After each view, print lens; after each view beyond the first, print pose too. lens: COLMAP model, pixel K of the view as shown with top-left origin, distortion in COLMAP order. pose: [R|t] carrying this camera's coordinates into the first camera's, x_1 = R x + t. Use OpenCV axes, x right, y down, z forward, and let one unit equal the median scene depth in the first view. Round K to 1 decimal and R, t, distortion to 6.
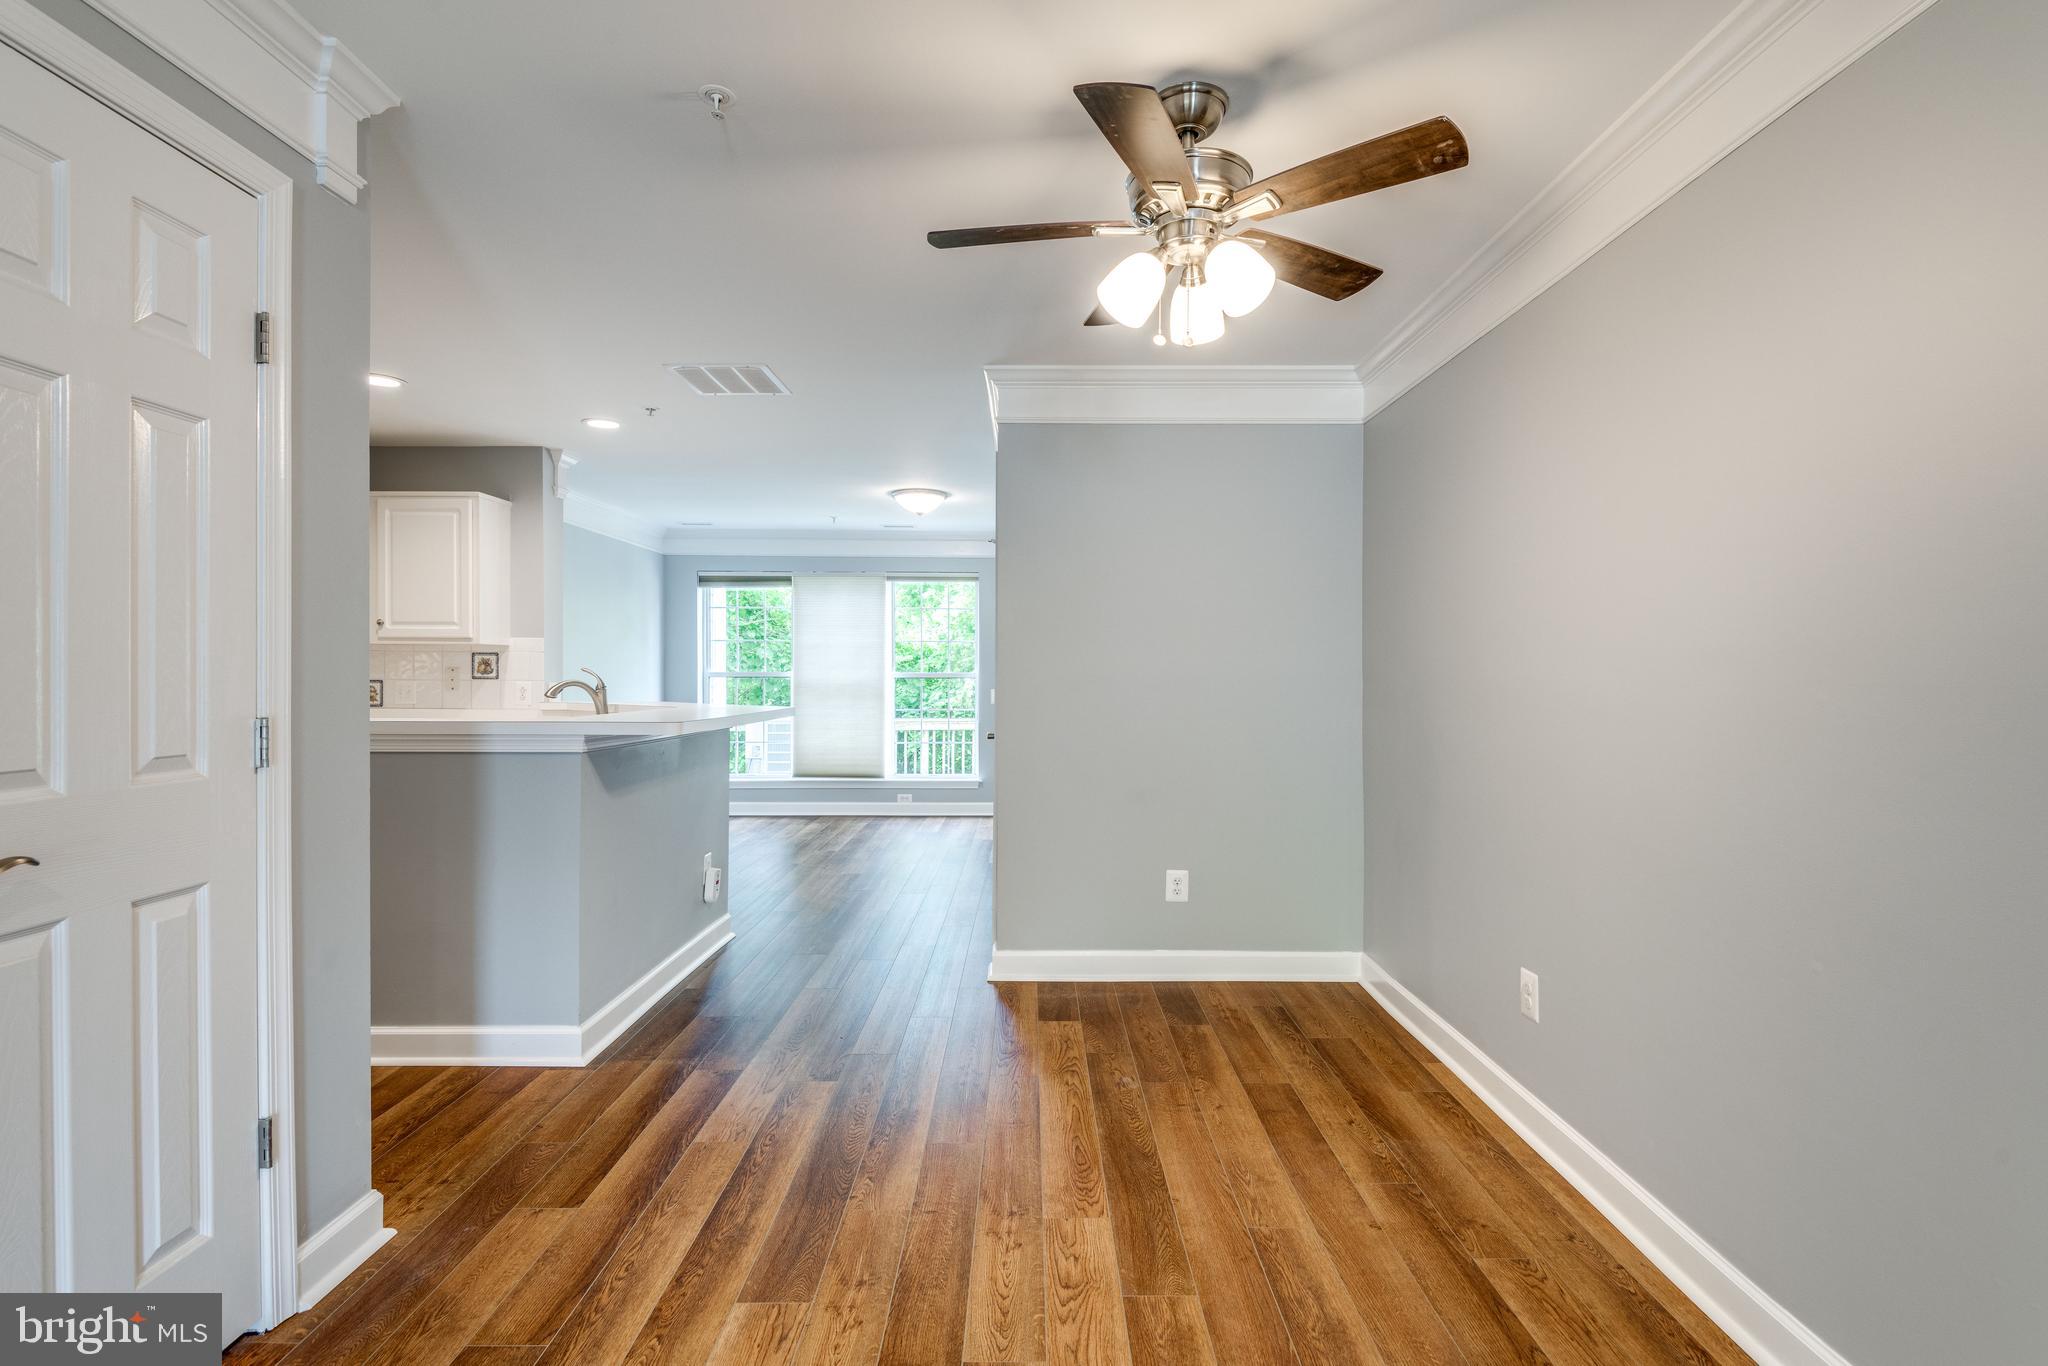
lens RADIAL K [[978.8, 0, 1027.7], [0, 978.8, 687.5], [0, 0, 1]] dist [0.014674, -0.011080]
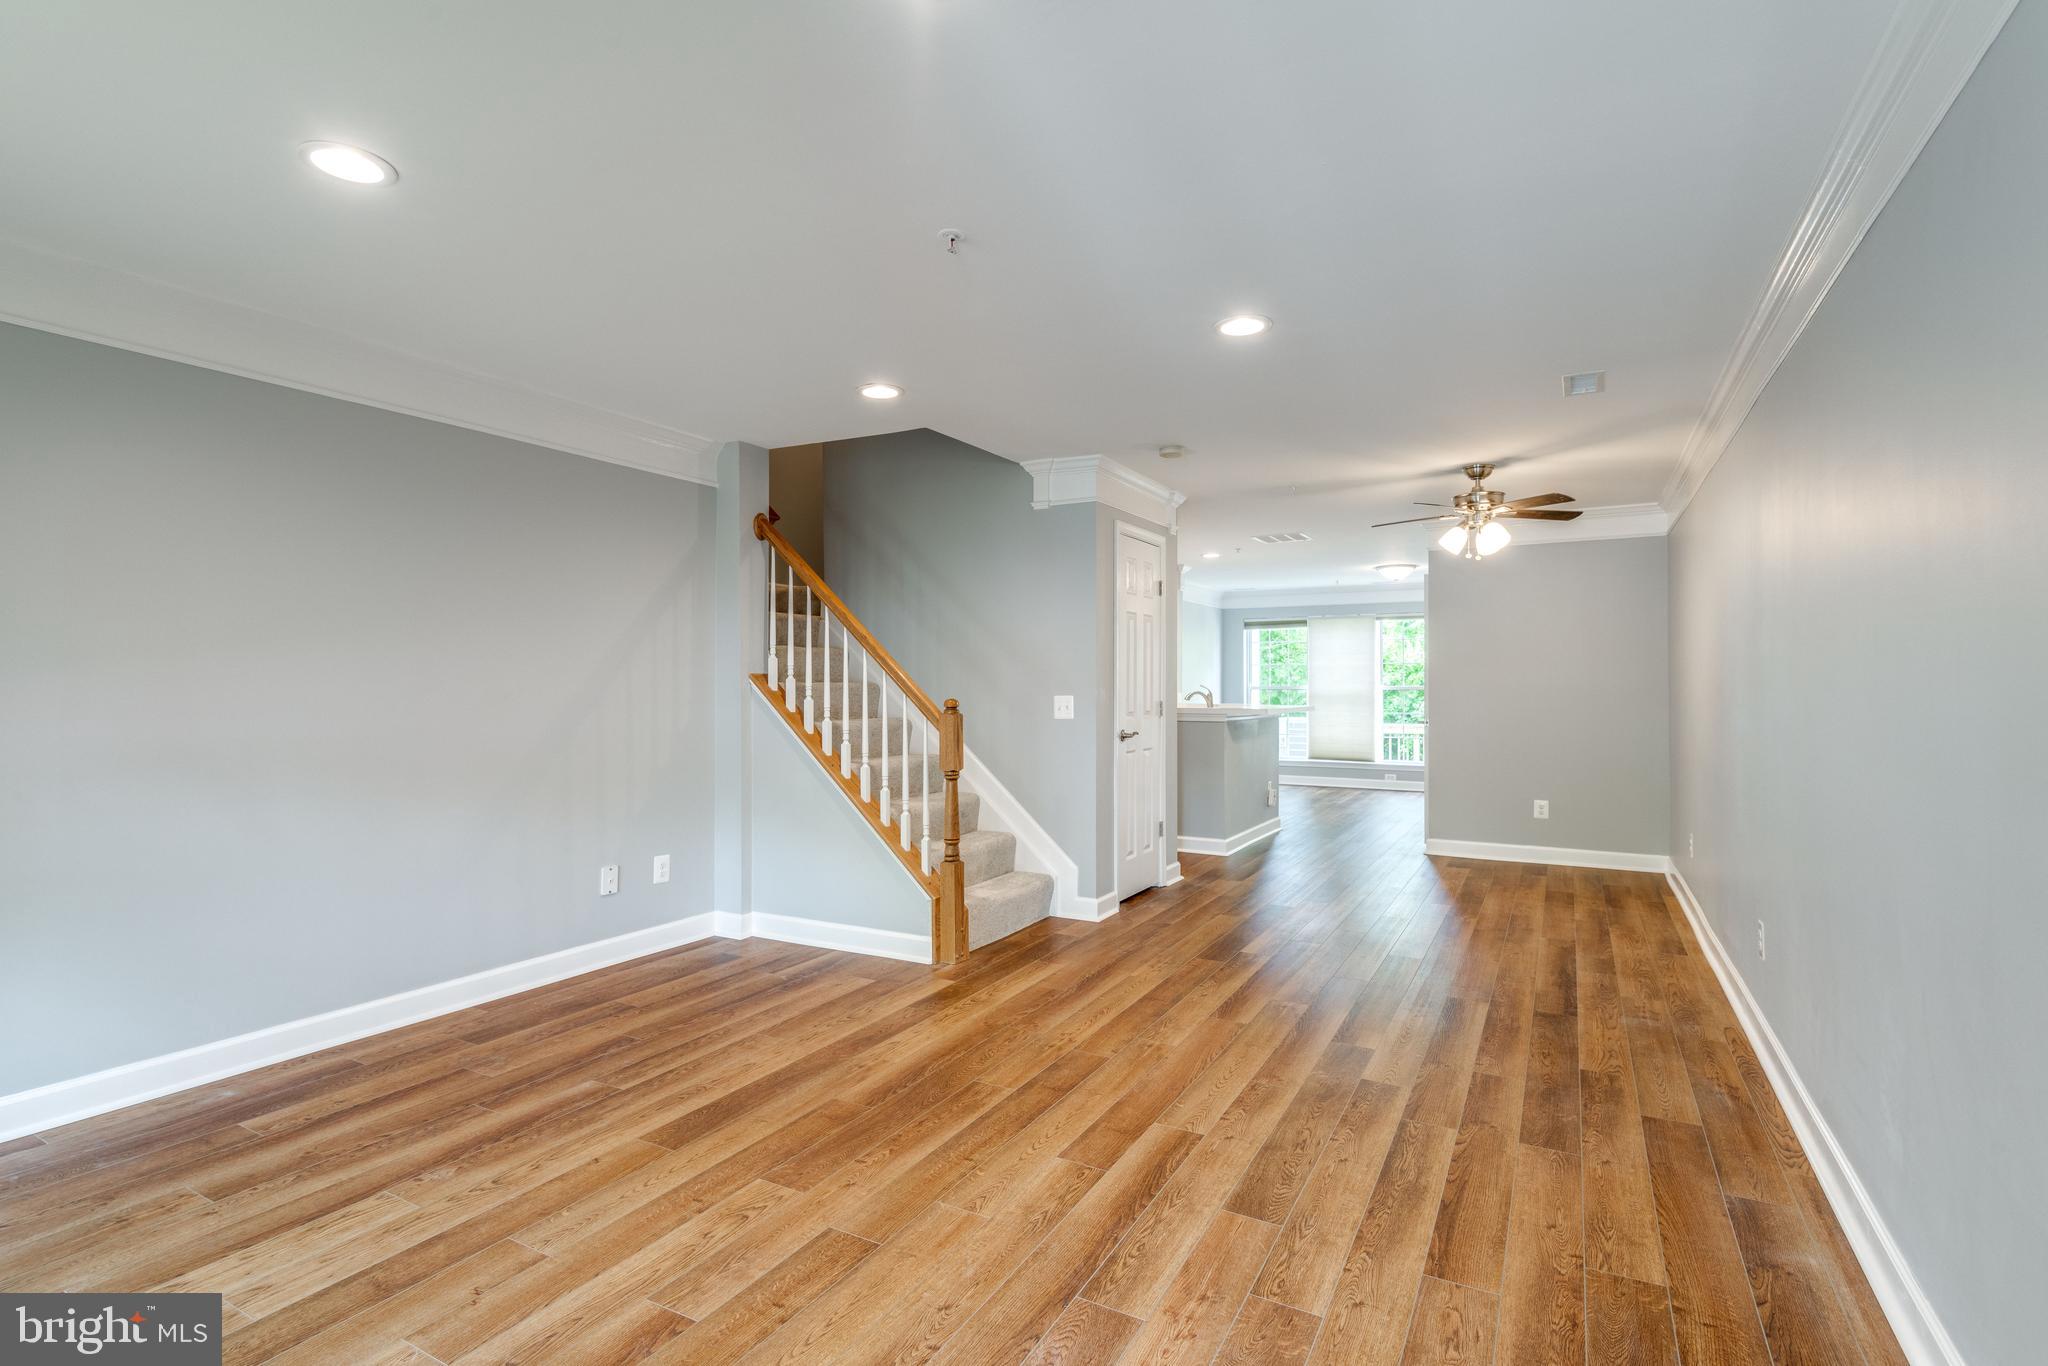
lens RADIAL K [[978.8, 0, 1023.2], [0, 978.8, 675.8], [0, 0, 1]] dist [0.014674, -0.011080]
pose [[0.874977, -0.007280, -0.484110, 0.098002], [-0.004707, 0.999712, -0.023541, 0.005372], [0.484142, 0.022876, 0.874691, -0.493828]]
